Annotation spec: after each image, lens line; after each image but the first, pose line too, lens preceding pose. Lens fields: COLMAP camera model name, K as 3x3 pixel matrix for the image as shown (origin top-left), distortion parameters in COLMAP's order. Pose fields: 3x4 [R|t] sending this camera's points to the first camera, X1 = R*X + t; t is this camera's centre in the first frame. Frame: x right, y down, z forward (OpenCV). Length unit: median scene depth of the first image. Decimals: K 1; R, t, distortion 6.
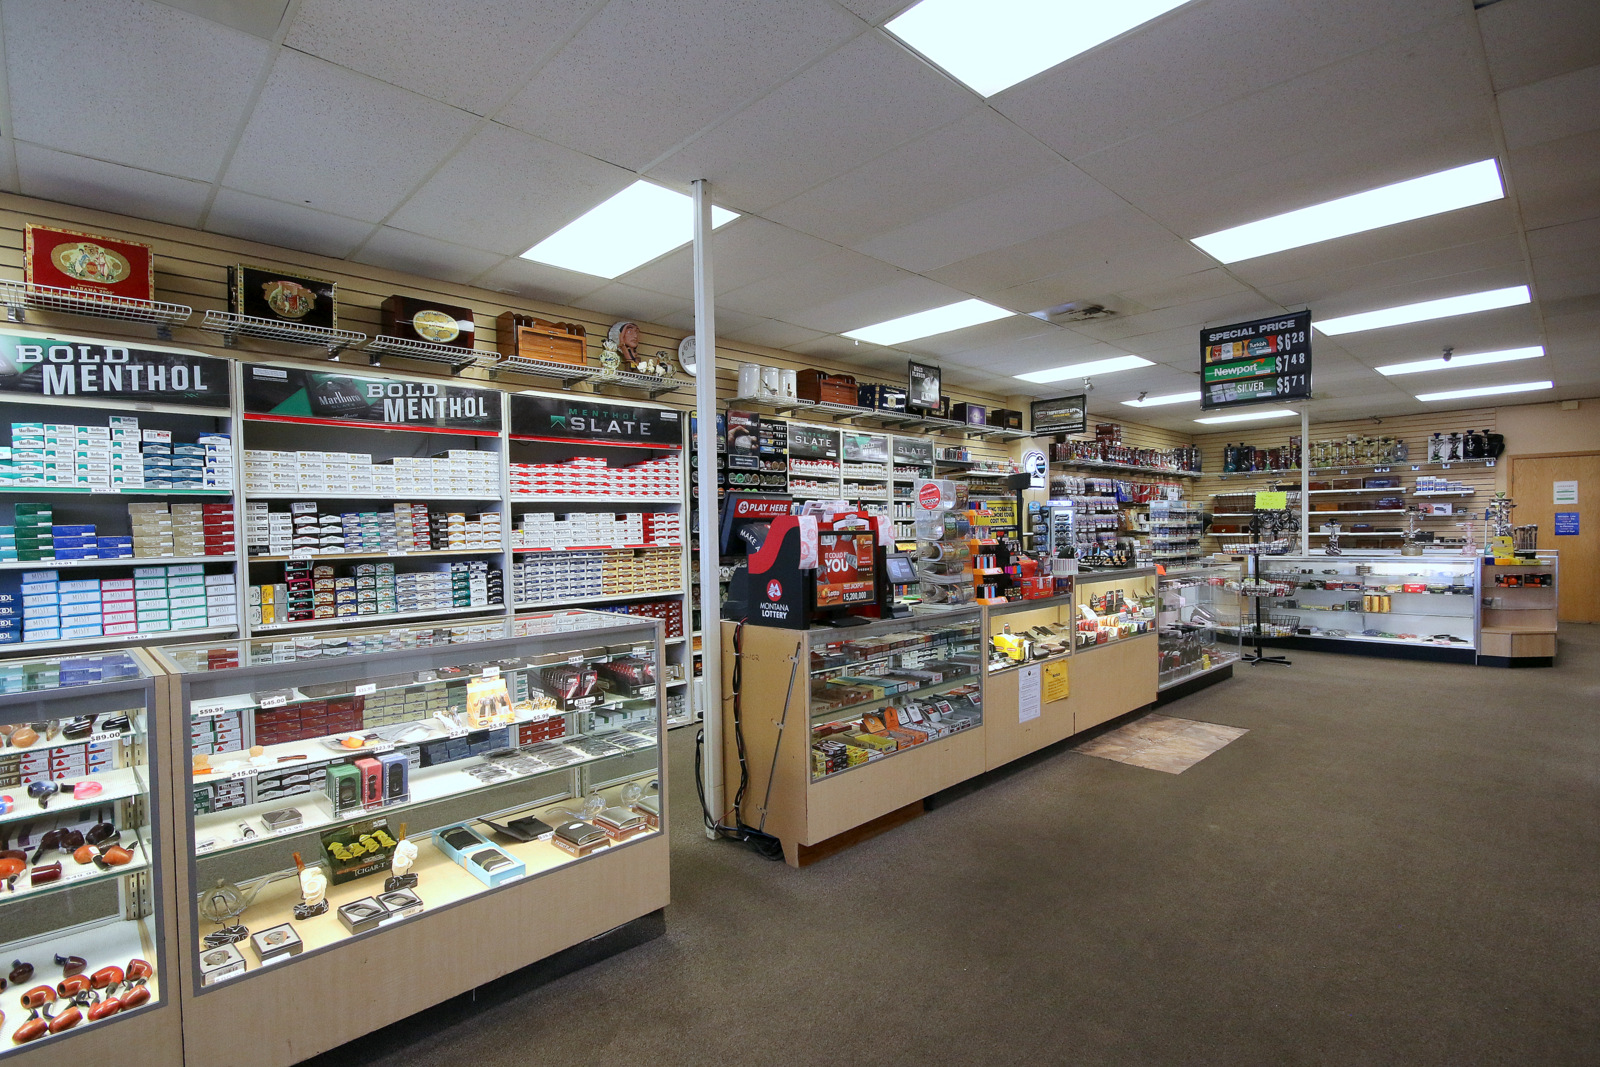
lens RADIAL K [[751.3, 0, 804.8], [0, 751.3, 547.1], [0, 0, 1]] dist [0.000567, -0.007308]
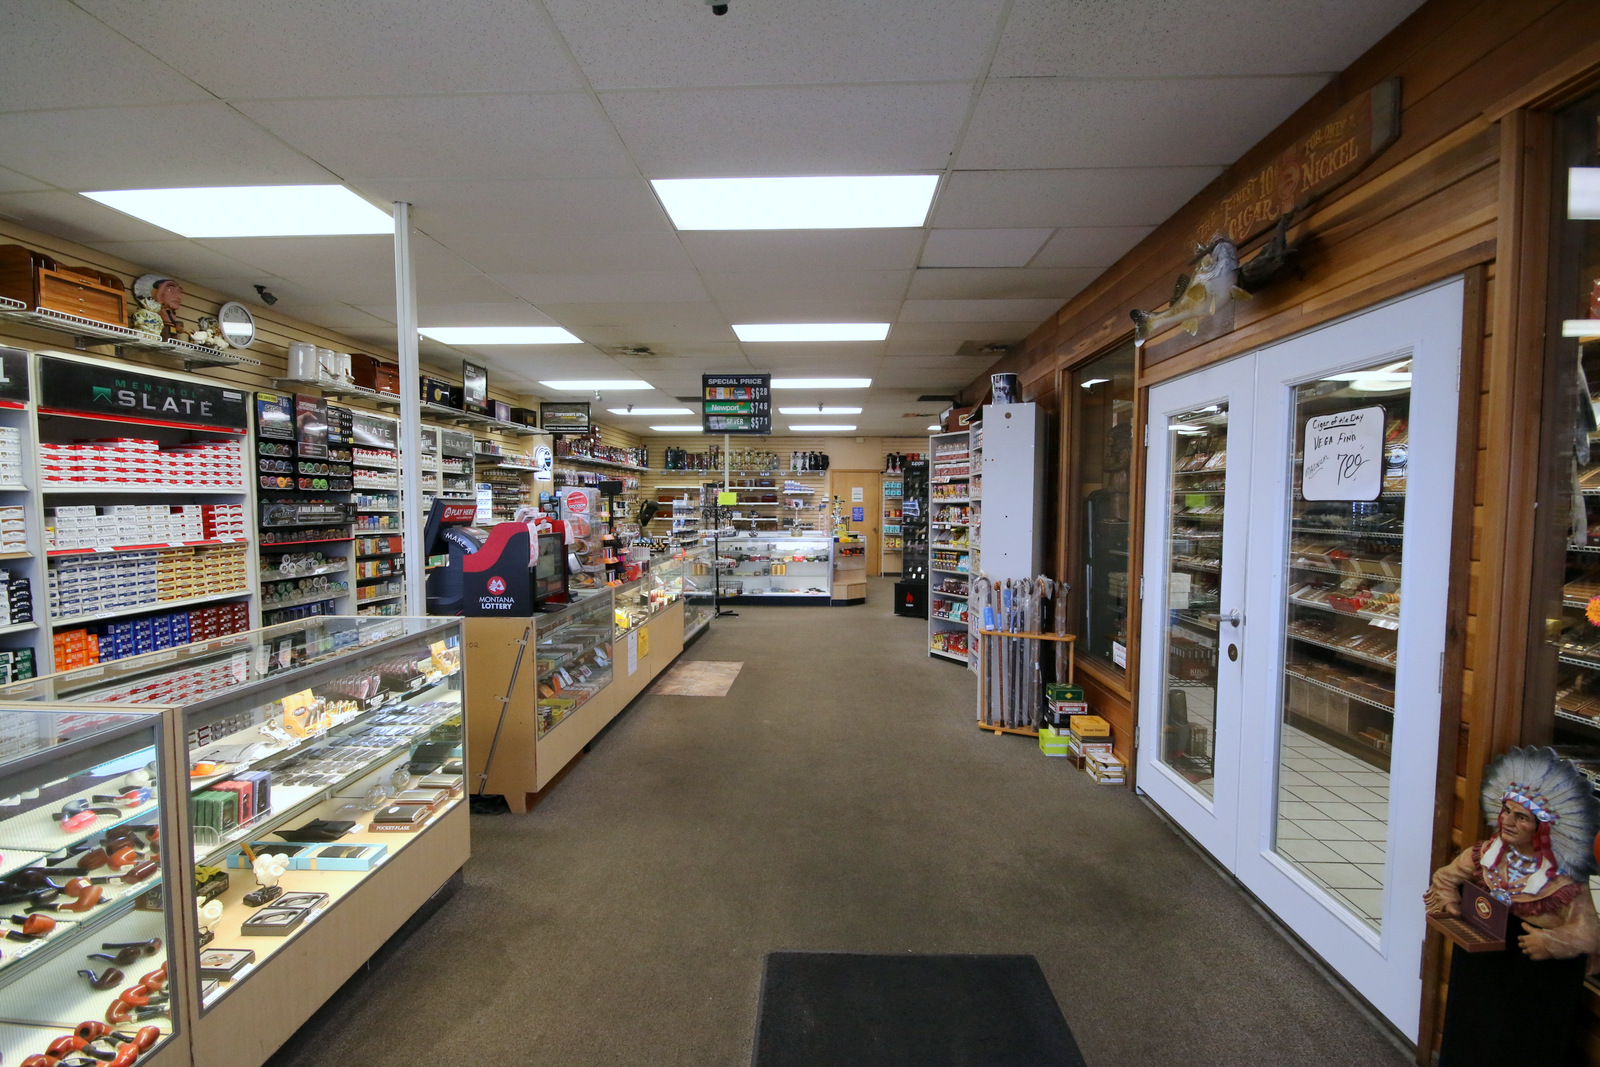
lens RADIAL K [[726.1, 0, 793.9], [0, 726.1, 543.1], [0, 0, 1]] dist [-0.010889, -0.000117]
pose [[0.728491, -0.018837, 0.684796, -0.286228], [-0.000185, 0.999616, 0.027694, -0.024147], [-0.685055, -0.020302, 0.728208, -0.081530]]
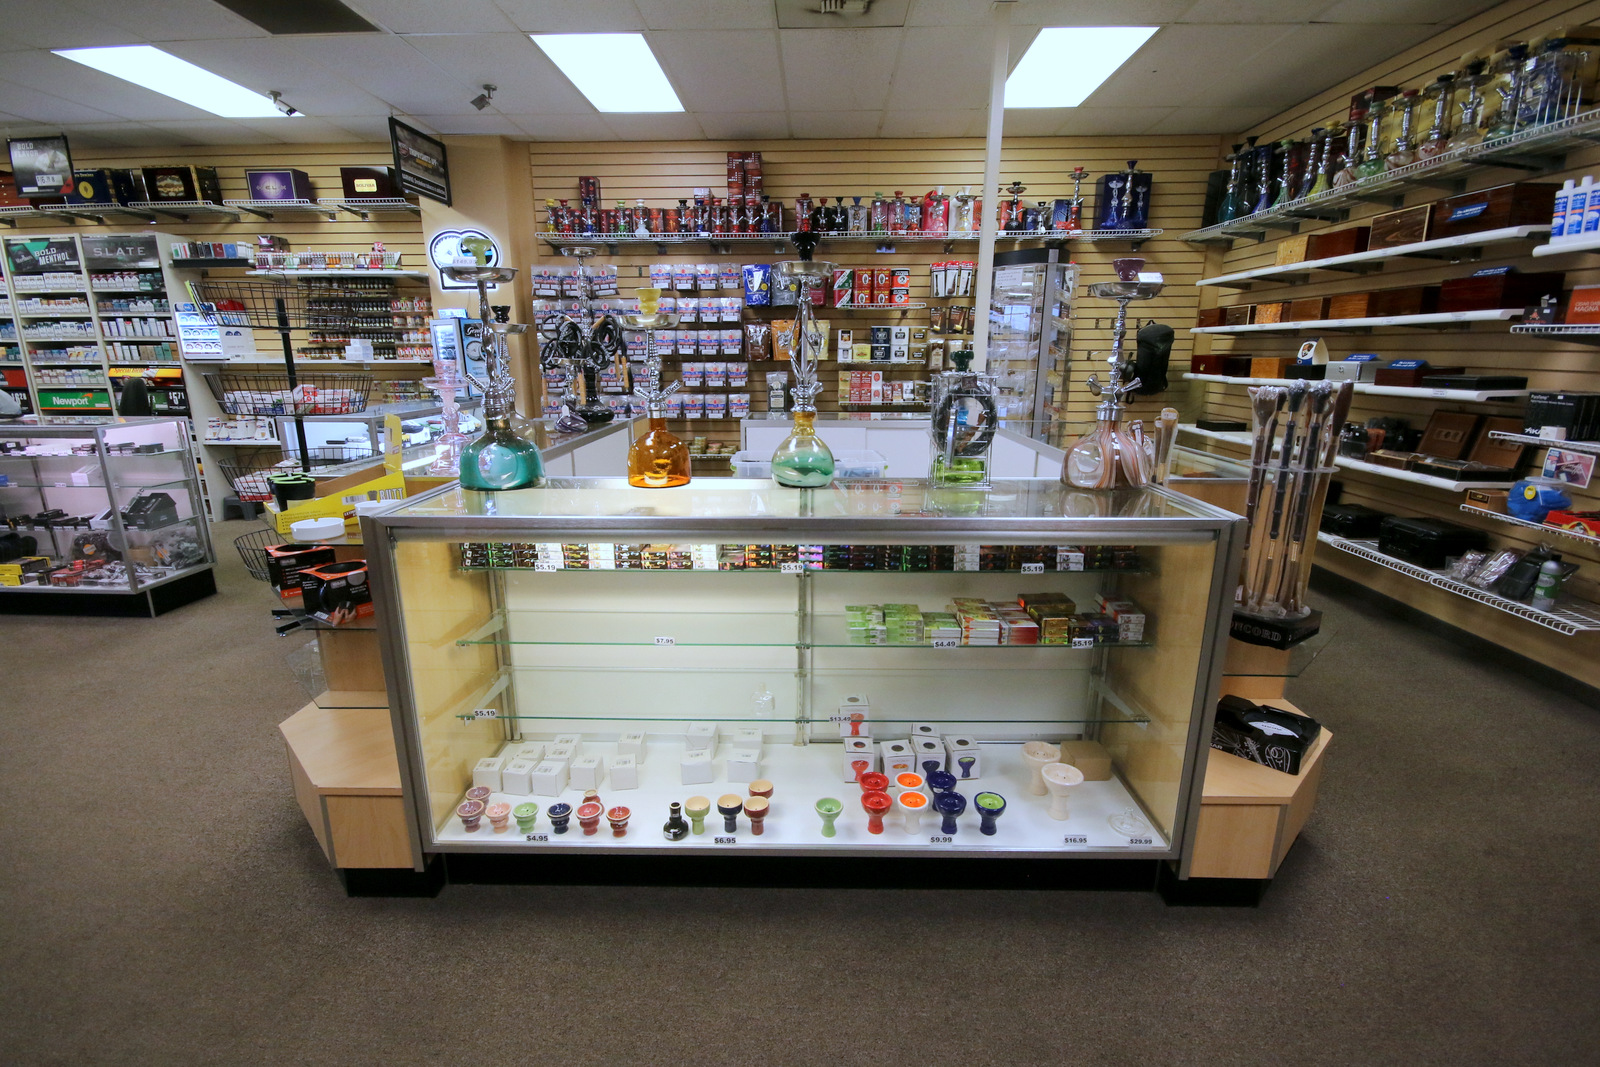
lens RADIAL K [[726.1, 0, 793.9], [0, 726.1, 543.1], [0, 0, 1]] dist [-0.010889, -0.000117]
pose [[0.701341, 0.196728, -0.685142, 1.696712], [-0.027509, 0.967916, 0.249763, -0.051278], [0.712295, -0.156321, 0.684251, 1.288100]]
